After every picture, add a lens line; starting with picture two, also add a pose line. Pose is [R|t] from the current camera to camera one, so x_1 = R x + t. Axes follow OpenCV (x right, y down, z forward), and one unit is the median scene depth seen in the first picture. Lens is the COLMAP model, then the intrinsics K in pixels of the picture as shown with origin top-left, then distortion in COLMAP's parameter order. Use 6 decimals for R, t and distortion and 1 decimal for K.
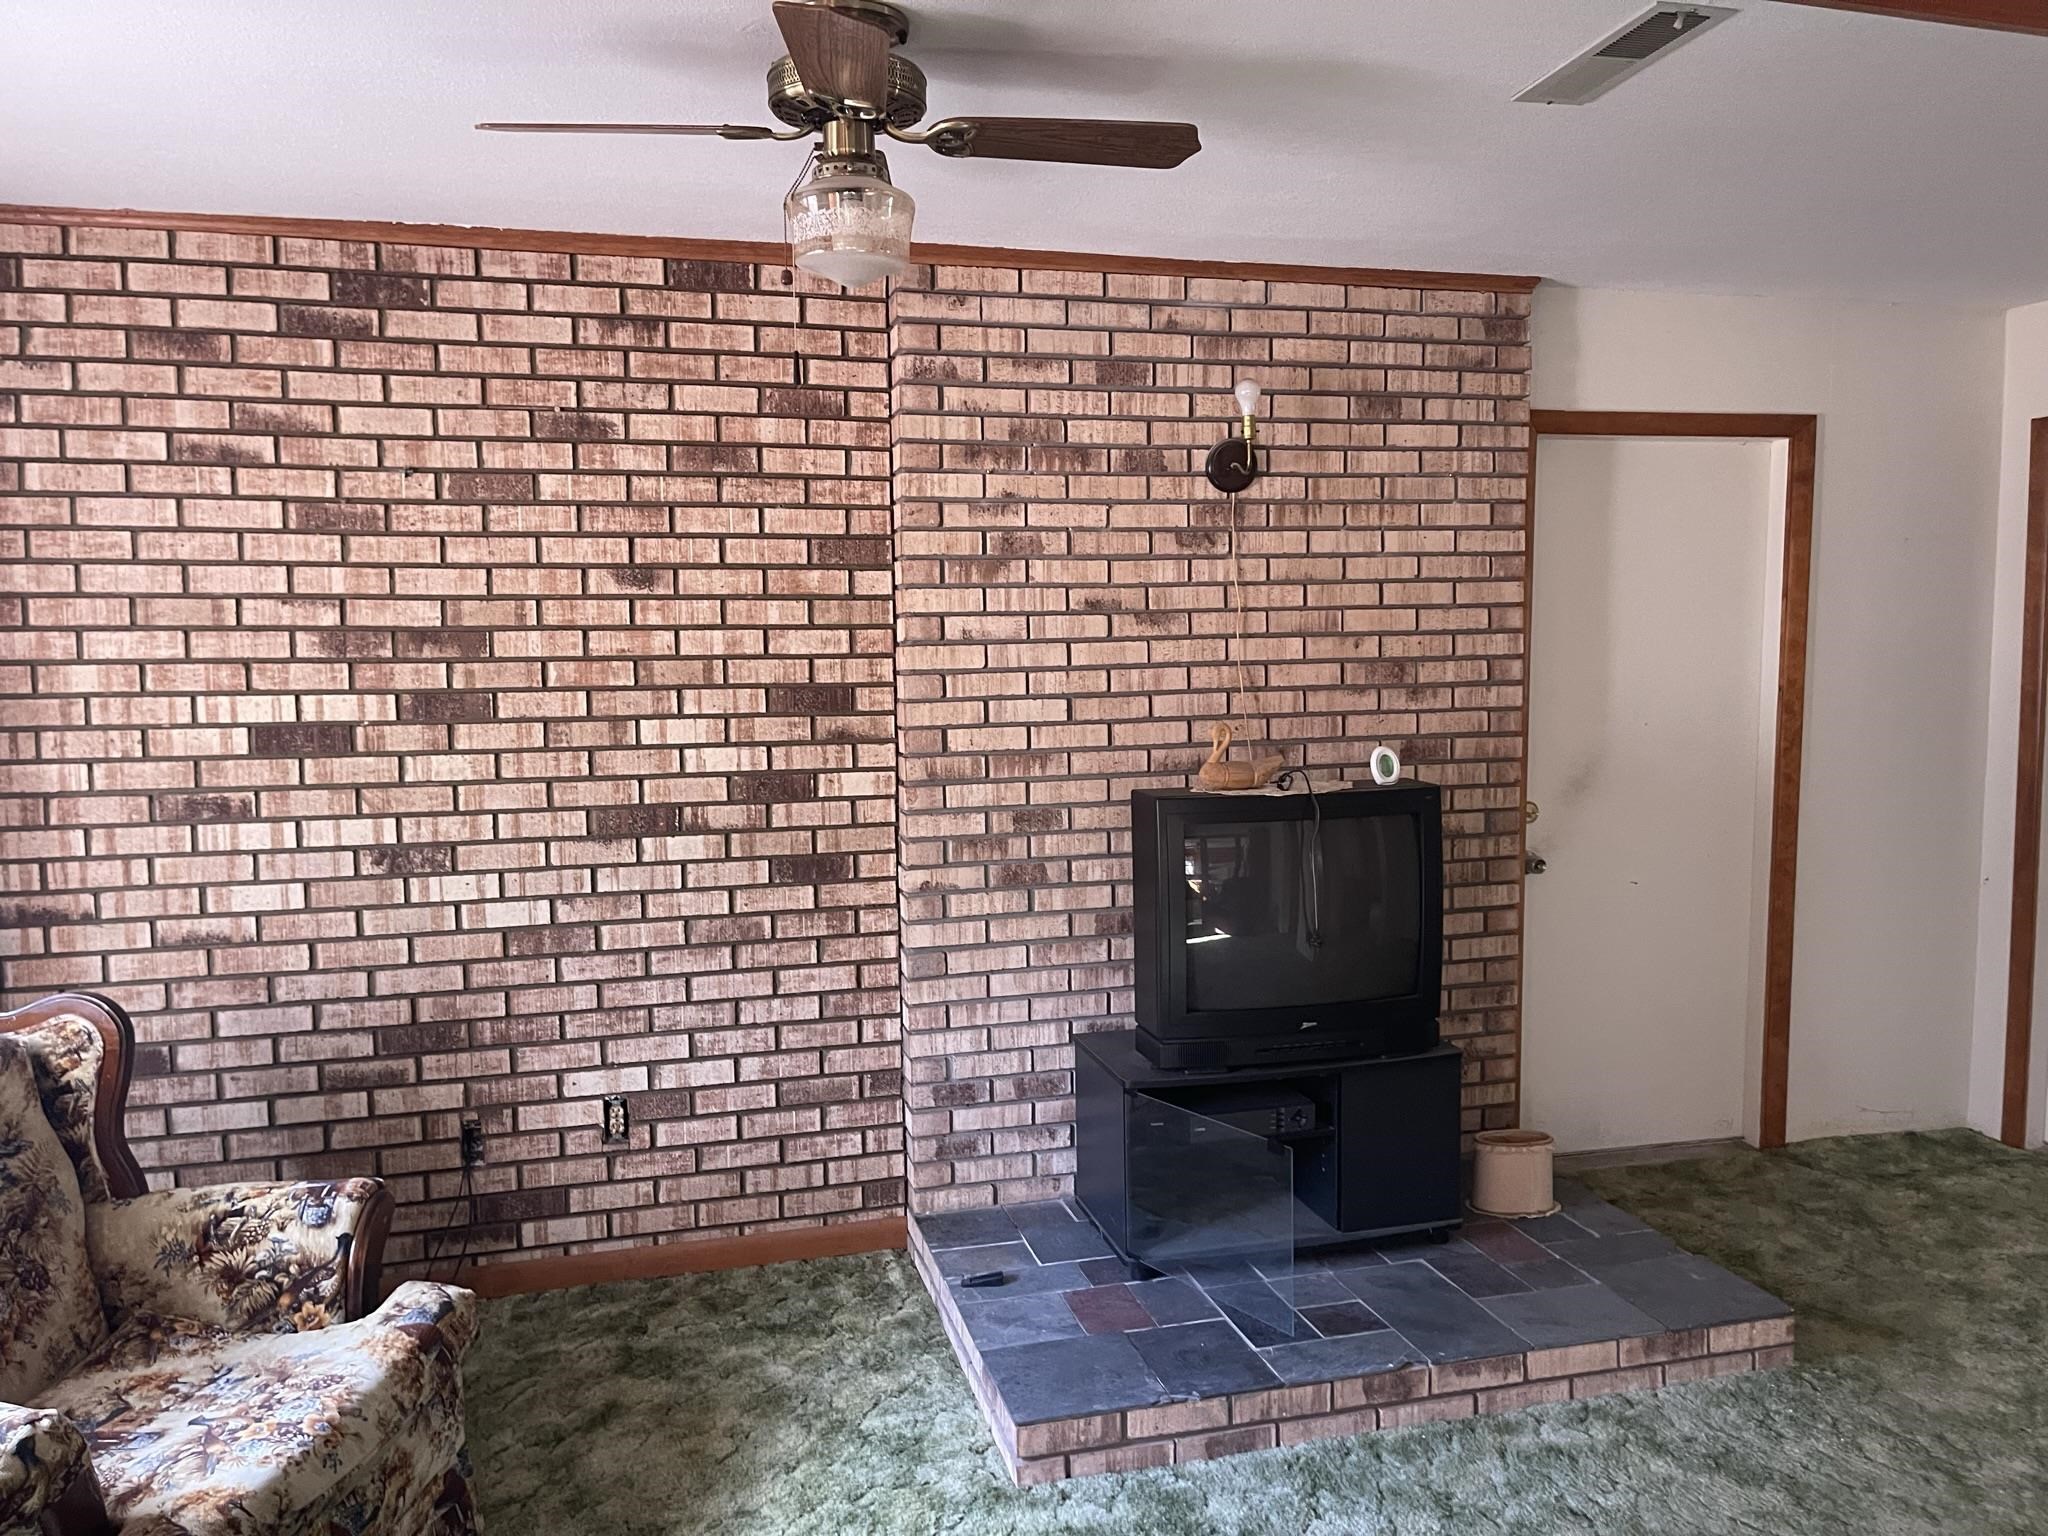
lens RADIAL K [[1532.6, 0, 1025.1], [0, 1532.6, 778.8], [0, 0, 1]] dist [0.054349, -0.049976]
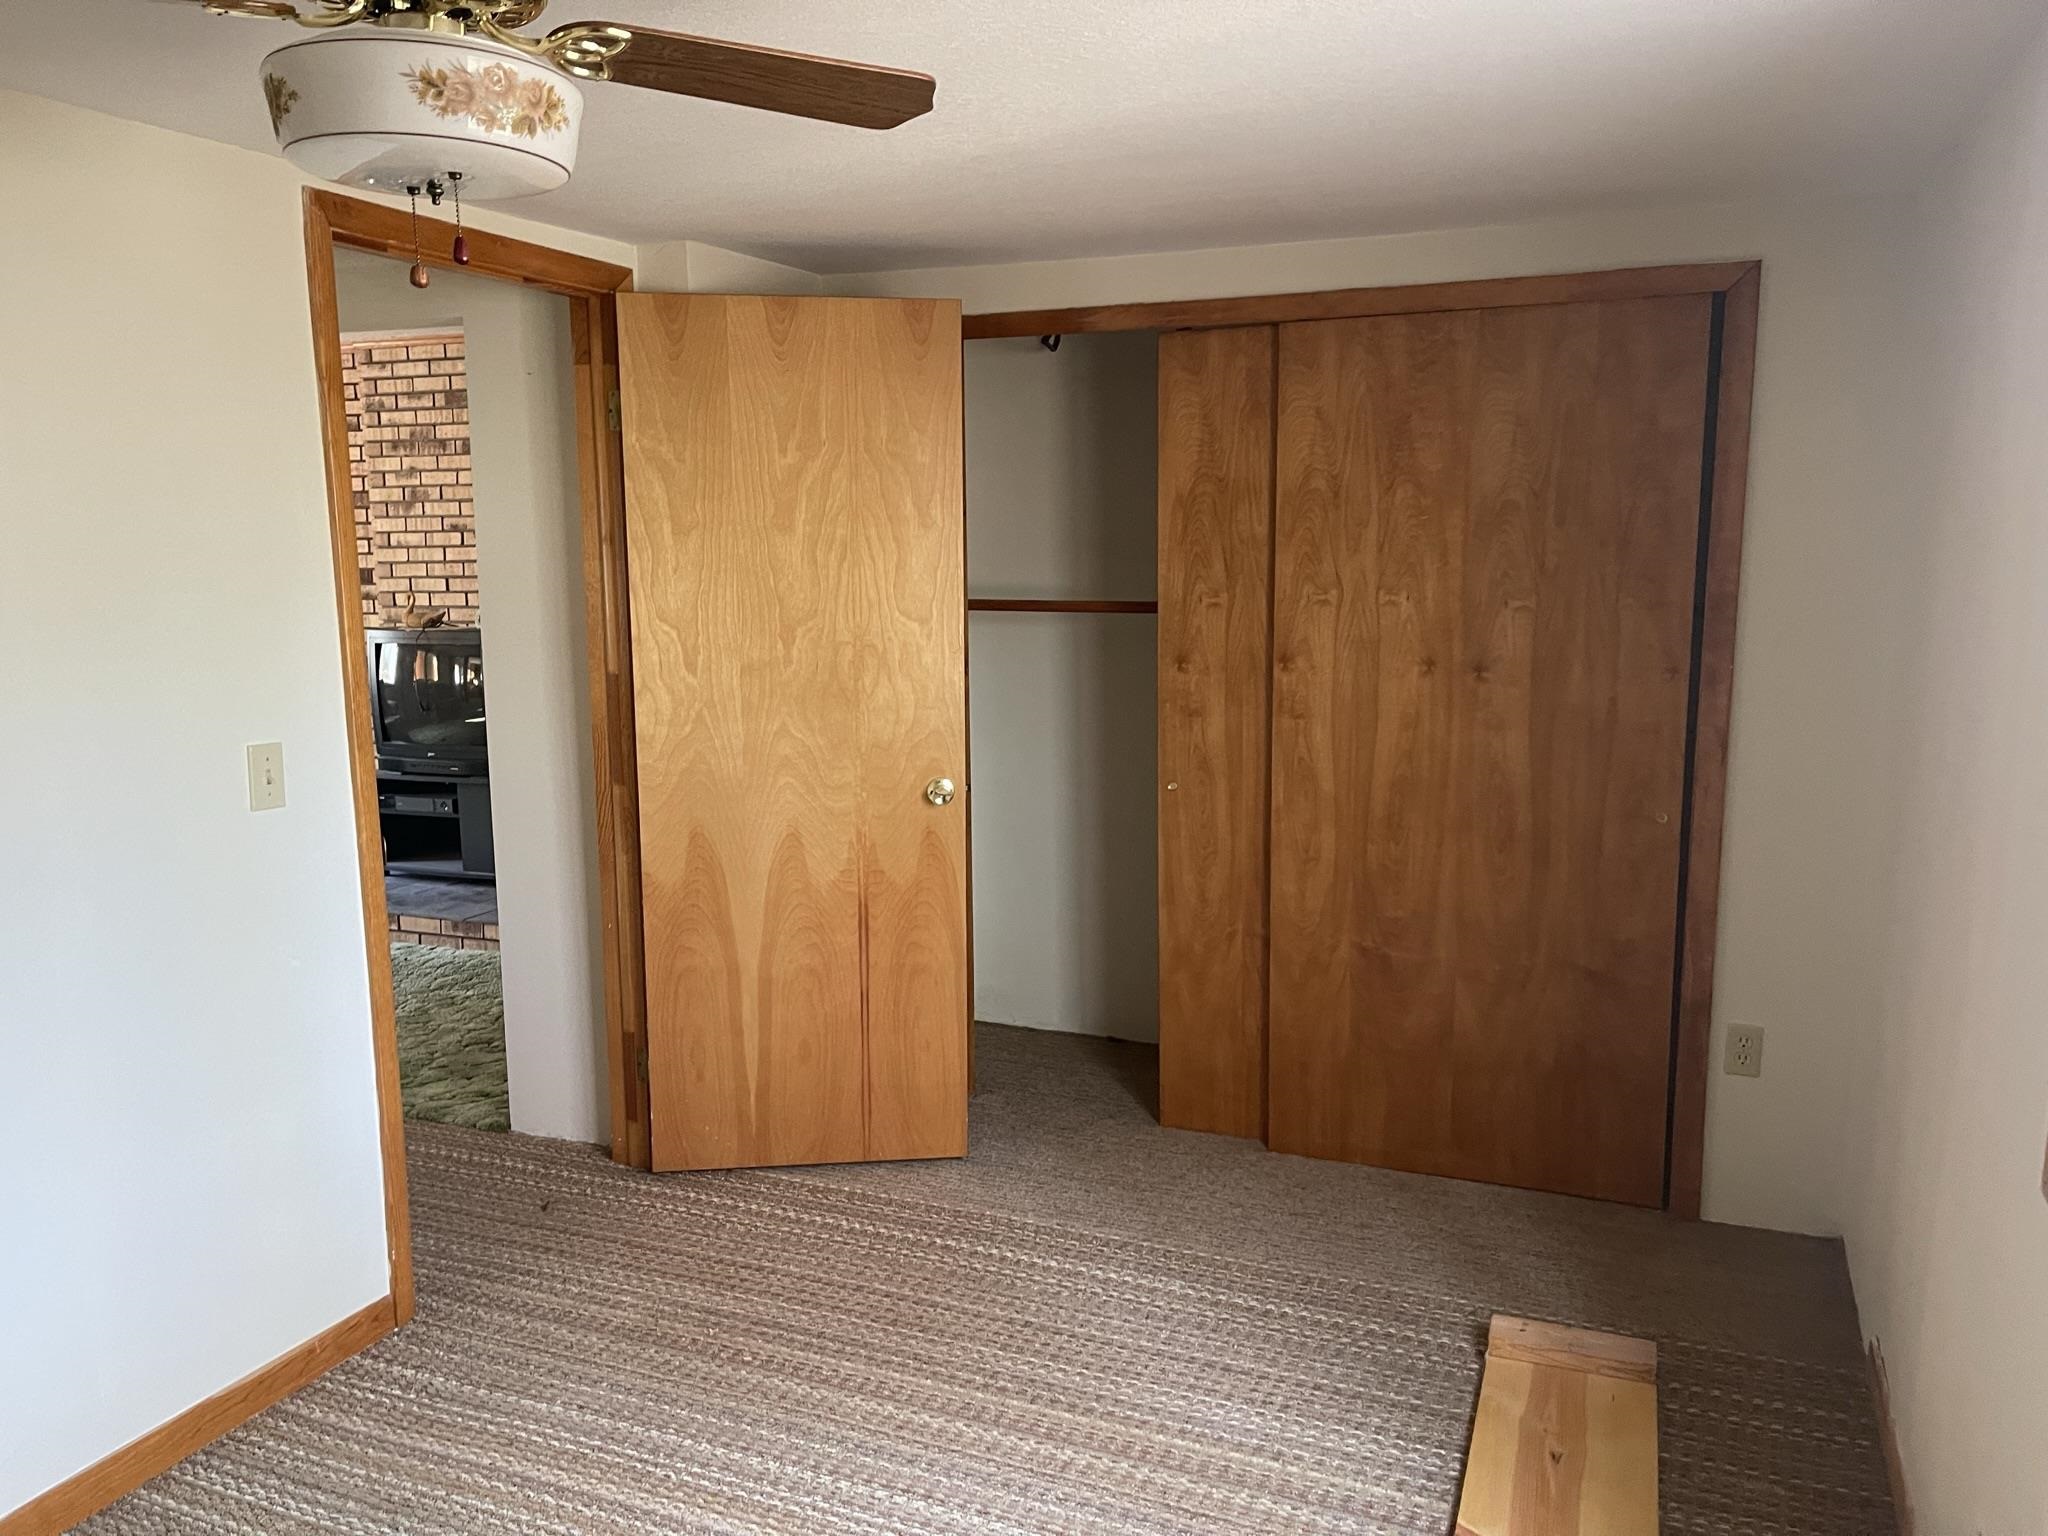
lens RADIAL K [[1532.6, 0, 1026.3], [0, 1532.6, 761.8], [0, 0, 1]] dist [0.054349, -0.049976]
pose [[0.793900, 0.090438, -0.601285, 1.746407], [-0.056521, 0.995572, 0.075114, -0.012351], [0.605415, -0.025648, 0.795496, -0.053370]]
